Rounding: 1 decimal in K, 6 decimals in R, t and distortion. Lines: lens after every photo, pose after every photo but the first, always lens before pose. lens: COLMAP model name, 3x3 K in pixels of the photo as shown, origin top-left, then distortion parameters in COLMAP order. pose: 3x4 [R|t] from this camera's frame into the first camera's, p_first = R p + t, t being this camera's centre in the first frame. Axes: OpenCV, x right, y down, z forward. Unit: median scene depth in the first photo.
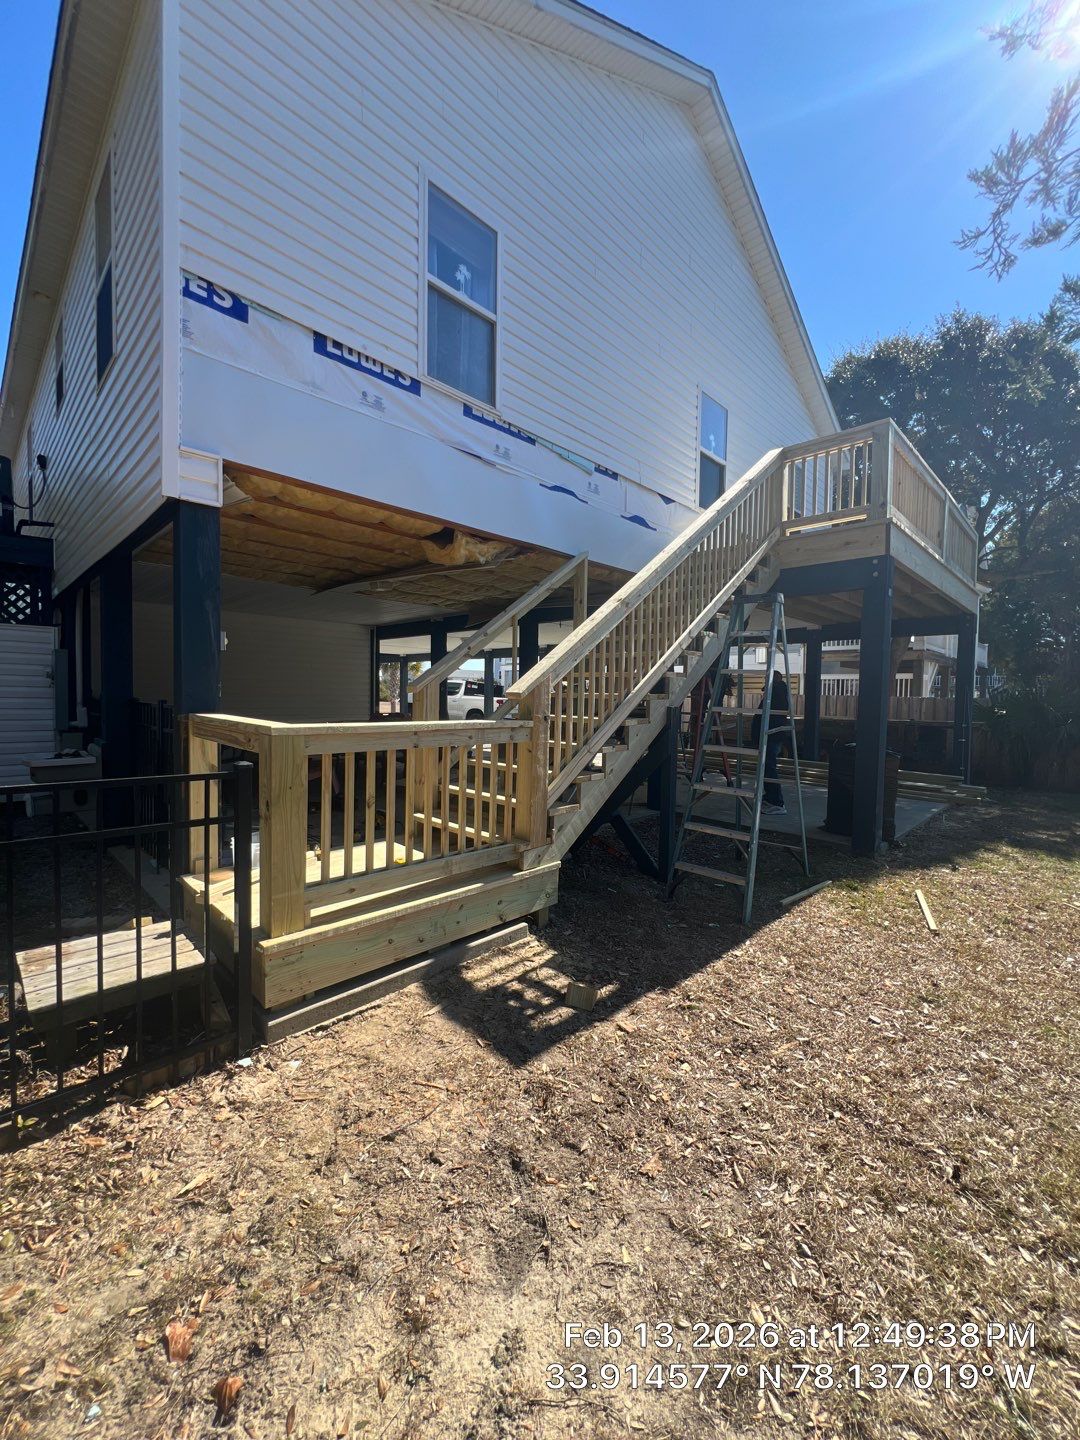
lens RADIAL K [[576.7, 0, 542.5], [0, 576.7, 716.9], [0, 0, 1]] dist [-0.002384, 0.000375]
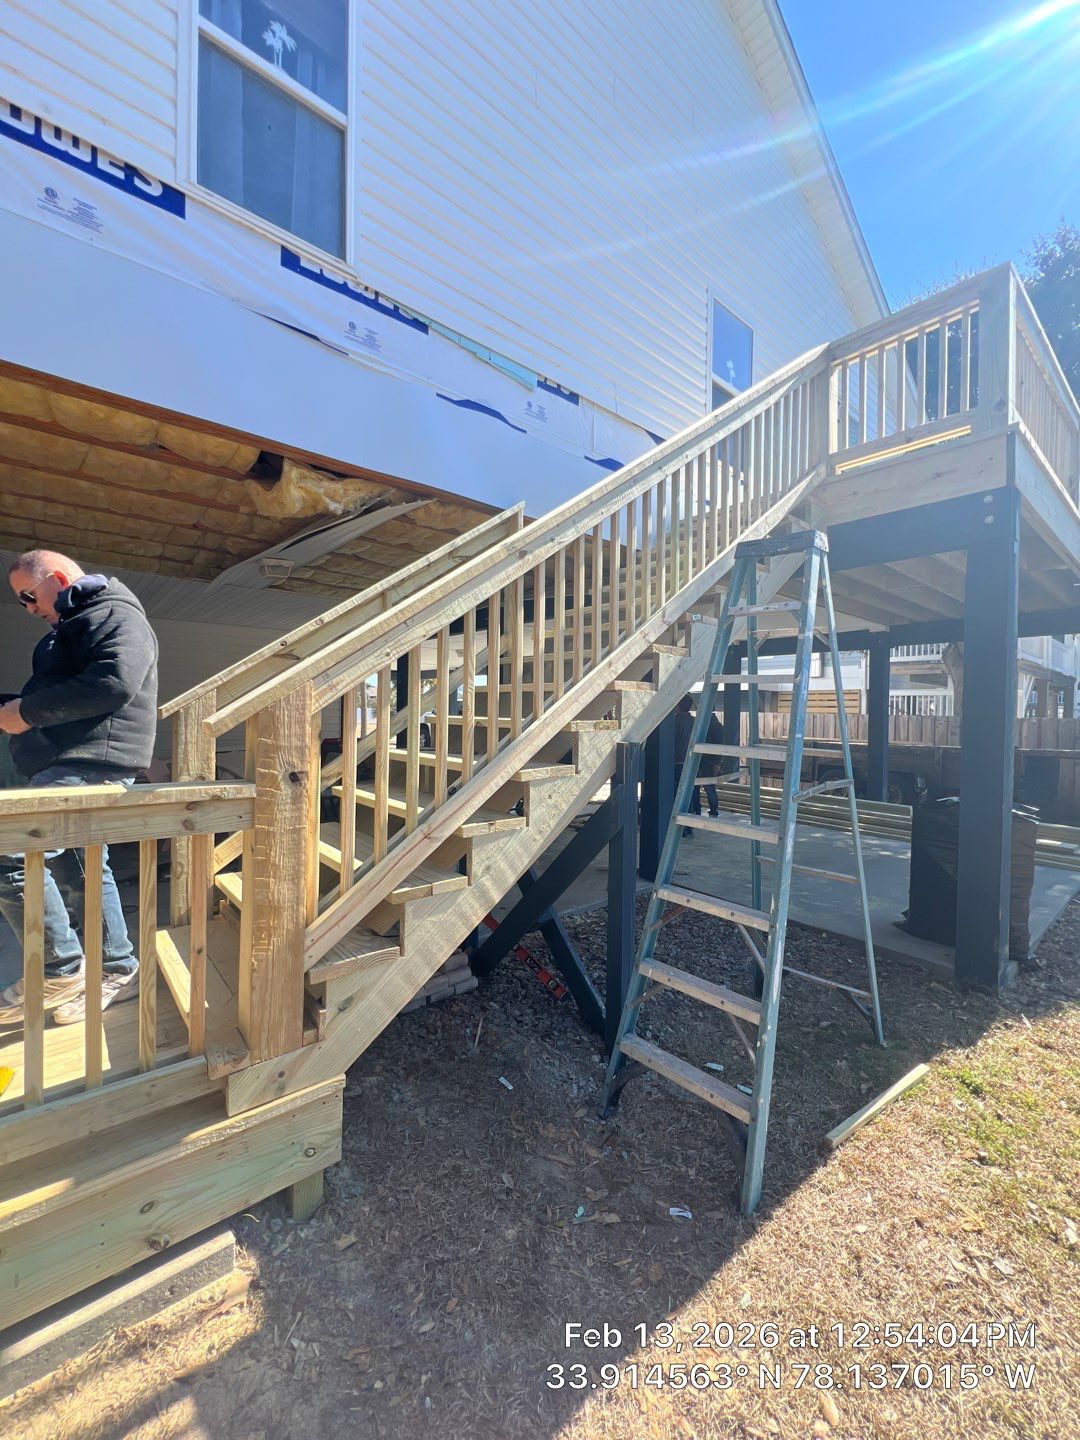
lens RADIAL K [[576.7, 0, 542.5], [0, 576.7, 716.9], [0, 0, 1]] dist [-0.002384, 0.000375]
pose [[0.996310, -0.001128, -0.085826, 0.189832], [-0.001579, 0.999504, -0.031464, -0.024630], [0.085819, 0.031484, 0.995813, 0.425856]]
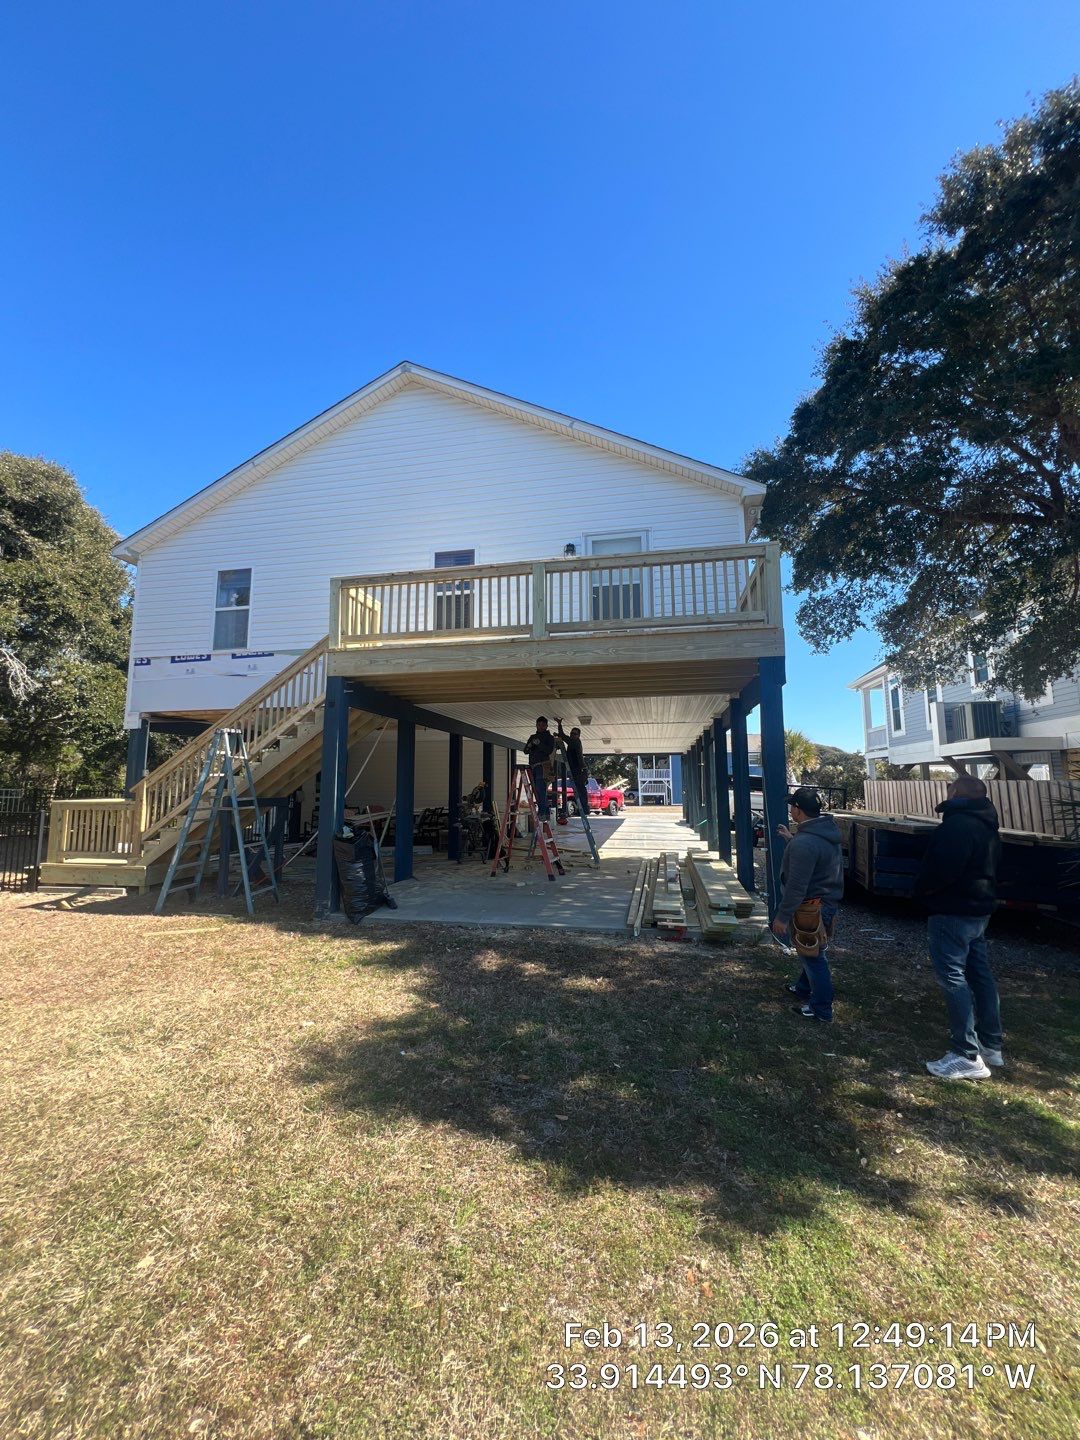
lens RADIAL K [[576.7, 0, 542.5], [0, 576.7, 716.9], [0, 0, 1]] dist [-0.002384, 0.000375]
pose [[0.548716, -0.119468, -0.827429, 2.222208], [-0.019686, 0.987616, -0.155652, -0.000995], [0.835777, 0.101697, 0.539569, 0.824414]]
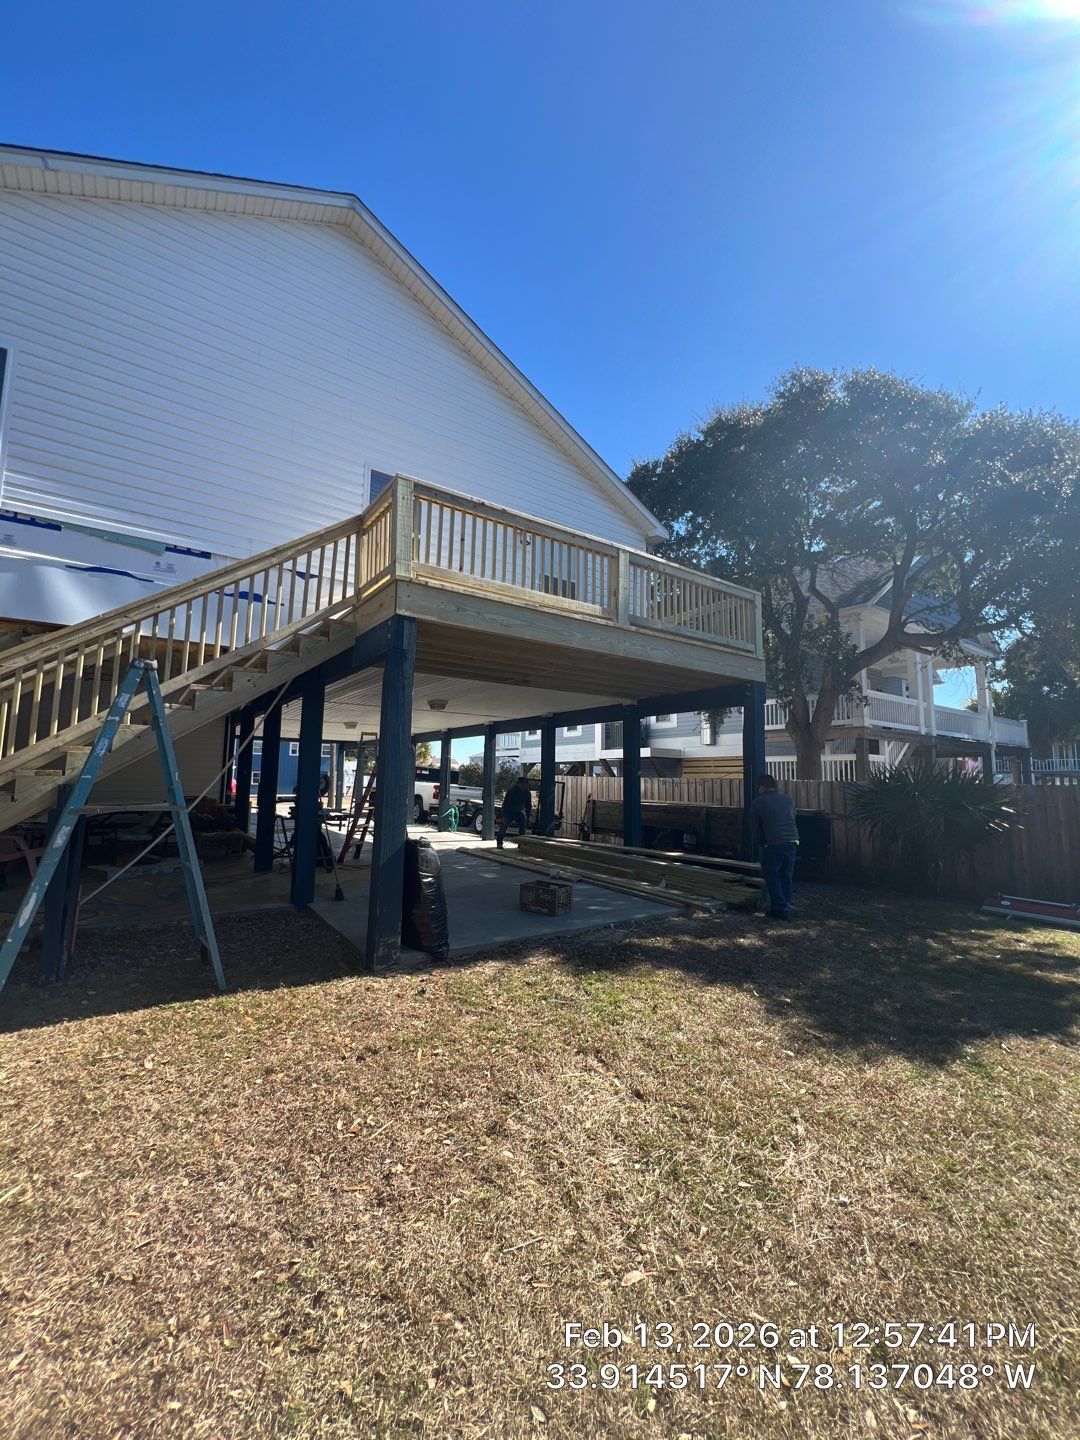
lens RADIAL K [[576.7, 0, 542.5], [0, 576.7, 716.9], [0, 0, 1]] dist [-0.002384, 0.000375]
pose [[0.984100, -0.020693, -0.176404, 1.129375], [-0.006325, 0.988477, -0.151239, 0.010814], [0.177501, 0.149951, 0.972630, 0.221912]]
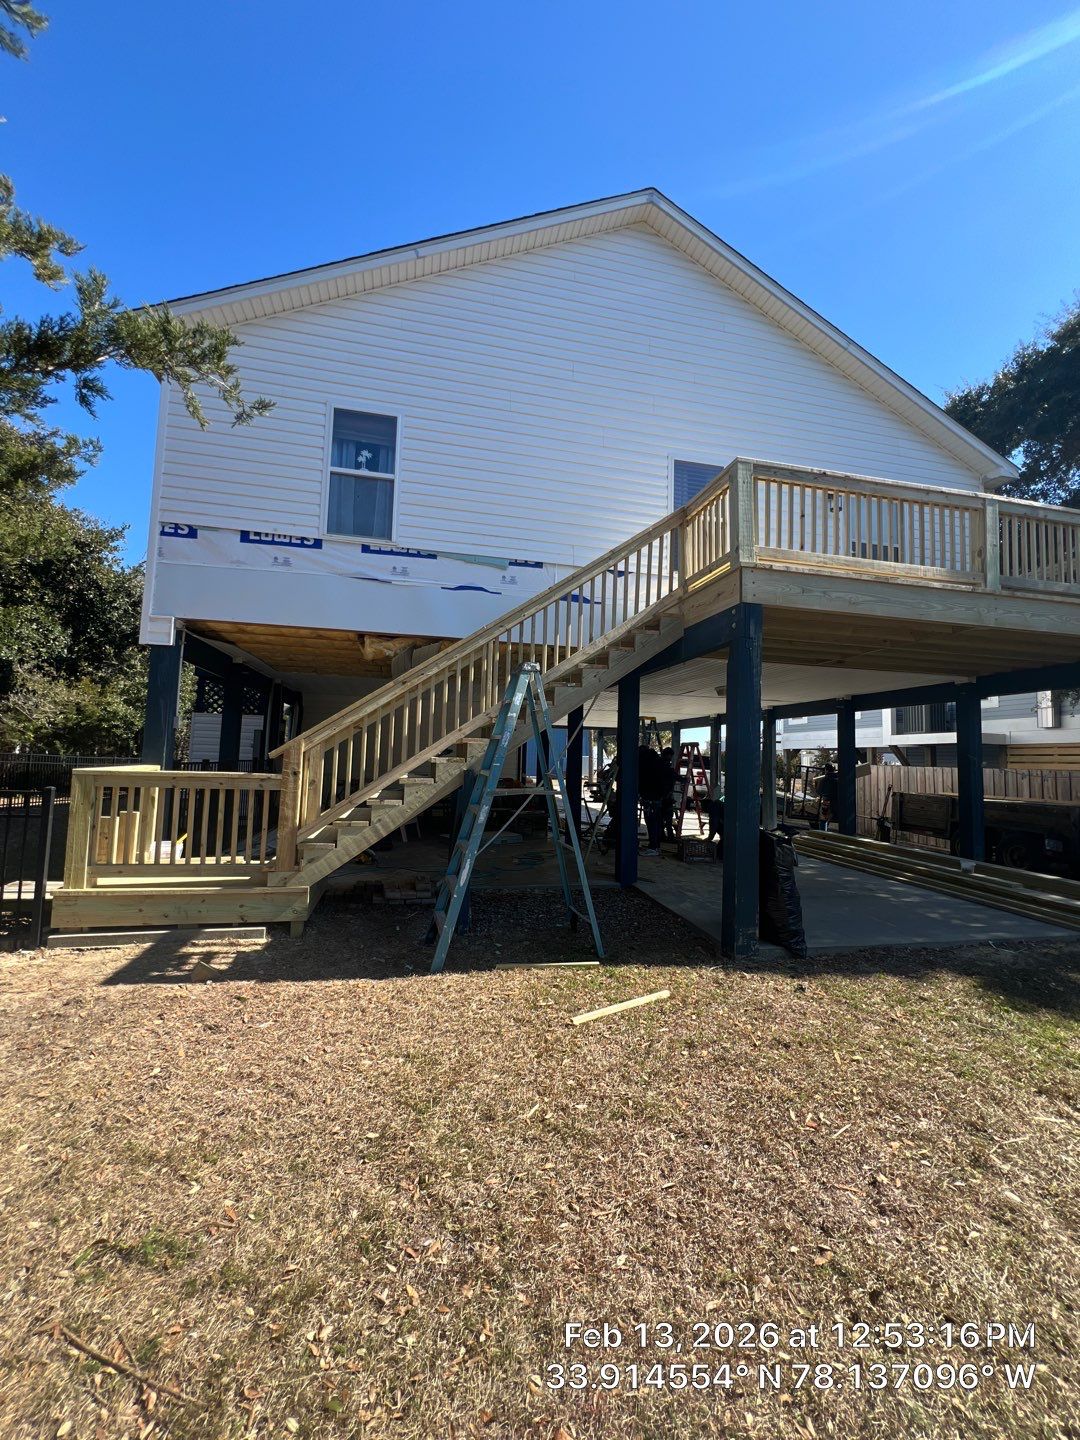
lens RADIAL K [[576.7, 0, 542.5], [0, 576.7, 716.9], [0, 0, 1]] dist [-0.002384, 0.000375]
pose [[0.839330, -0.032863, -0.542628, 0.942291], [-0.036354, 0.992544, -0.116343, 0.005645], [0.542405, 0.117377, 0.831877, 0.141015]]
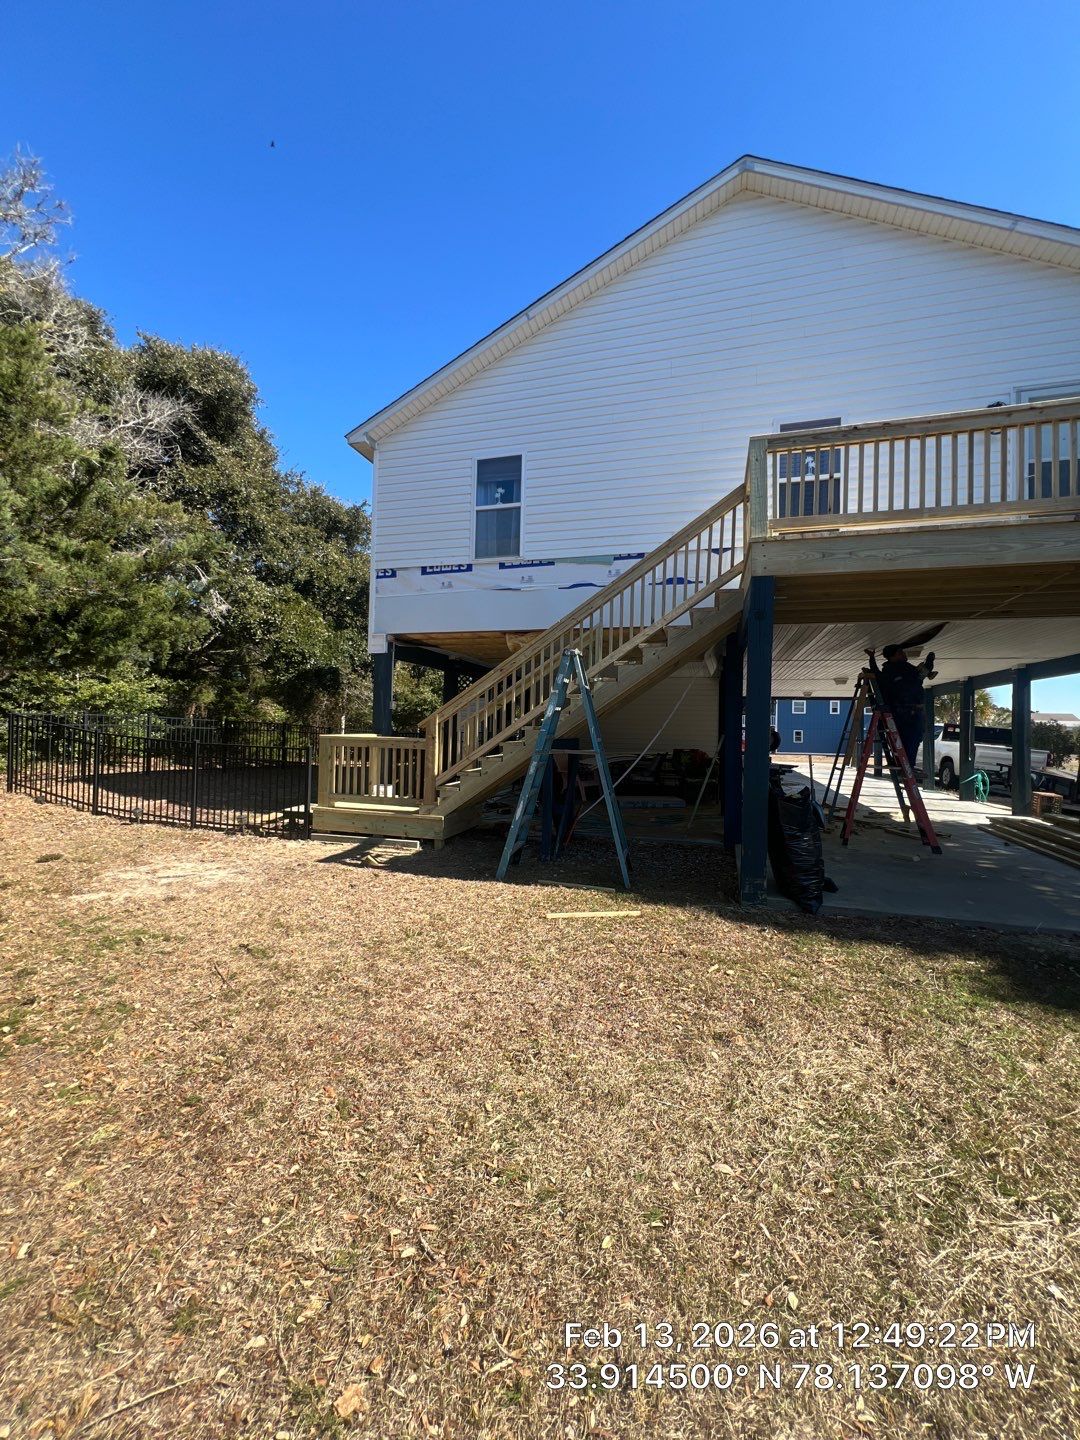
lens RADIAL K [[576.7, 0, 542.5], [0, 576.7, 716.9], [0, 0, 1]] dist [-0.002384, 0.000375]
pose [[0.470257, -0.023859, -0.882207, 1.454733], [-0.049351, 0.997359, -0.053279, 0.013052], [0.881148, 0.068593, 0.467838, 0.320753]]
